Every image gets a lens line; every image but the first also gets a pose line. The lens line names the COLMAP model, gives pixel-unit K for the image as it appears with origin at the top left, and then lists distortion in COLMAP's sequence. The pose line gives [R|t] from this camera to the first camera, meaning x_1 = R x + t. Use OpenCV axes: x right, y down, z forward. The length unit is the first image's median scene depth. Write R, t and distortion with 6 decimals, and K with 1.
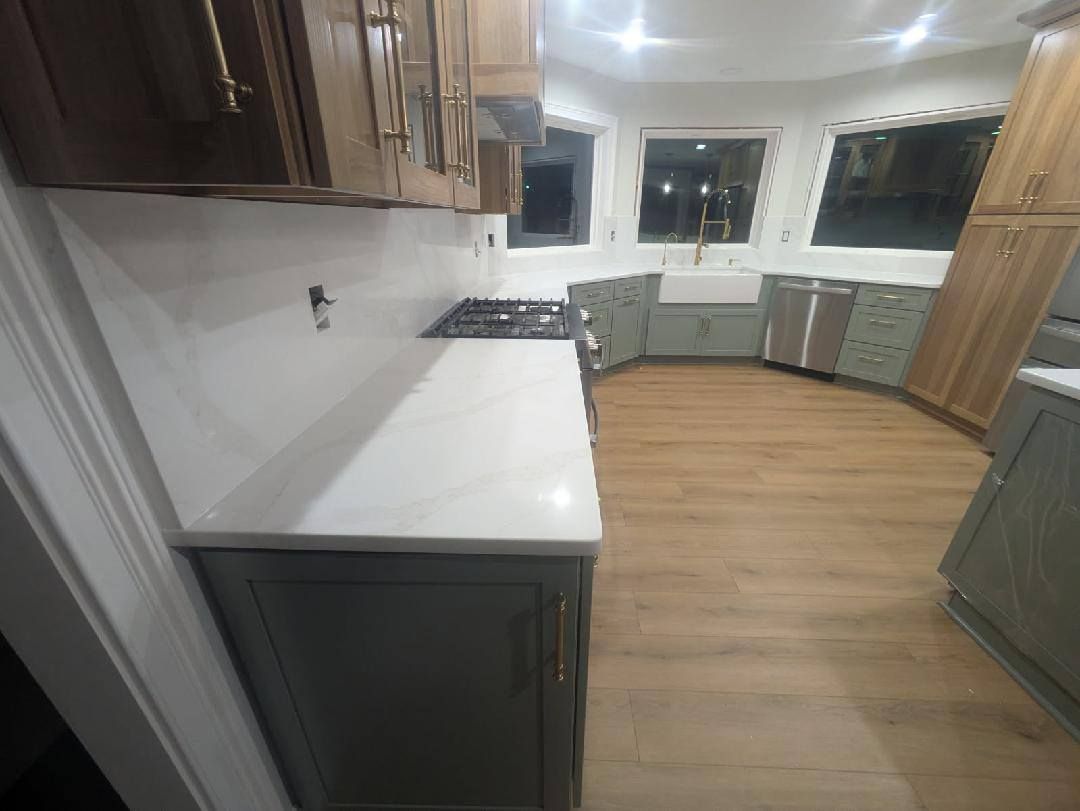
lens RADIAL K [[430.8, 0, 540.6], [0, 430.8, 402.1], [0, 0, 1]] dist [0.004684, 0.000045]
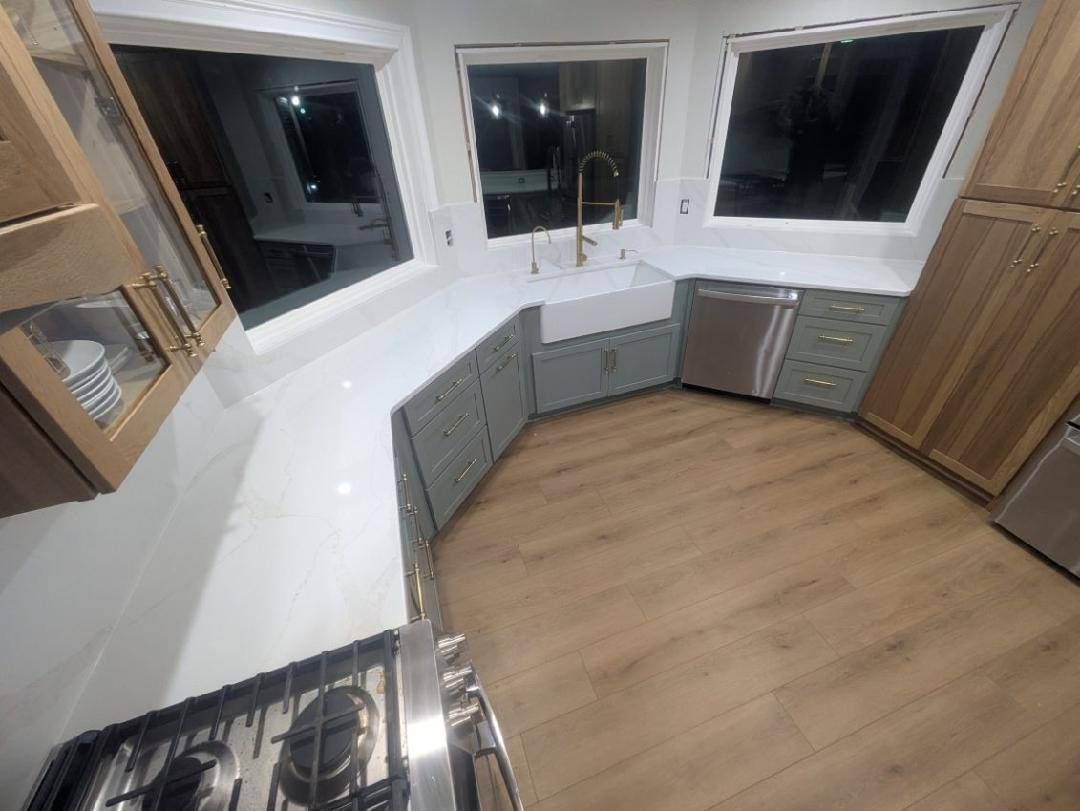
lens RADIAL K [[430.8, 0, 540.6], [0, 430.8, 402.1], [0, 0, 1]] dist [0.004684, 0.000045]
pose [[0.932987, -0.243794, 0.264764, 0.079107], [0.192647, 0.959659, 0.204796, -0.300188], [-0.304011, -0.140066, 0.942316, 0.390690]]
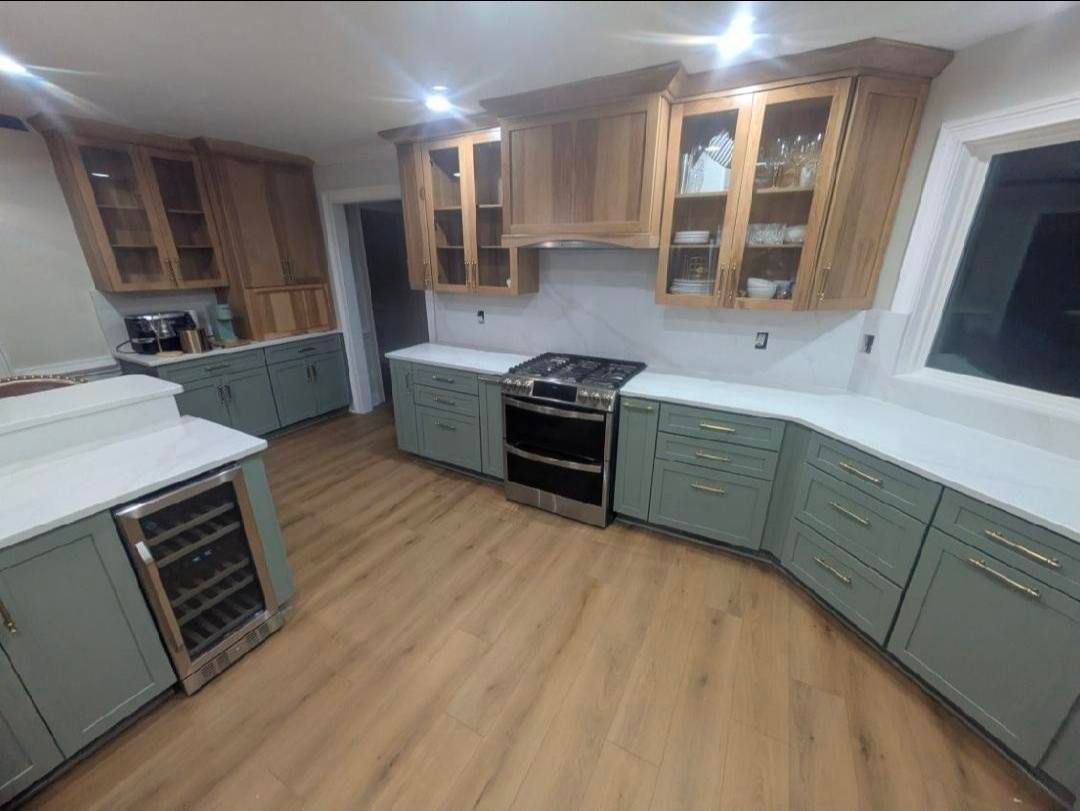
lens RADIAL K [[430.8, 0, 540.6], [0, 430.8, 402.1], [0, 0, 1]] dist [0.004684, 0.000045]
pose [[-0.453337, 0.288550, -0.843341, 0.654287], [-0.347632, 0.813989, 0.465376, -0.390875], [0.820754, 0.504144, -0.268702, 0.718044]]
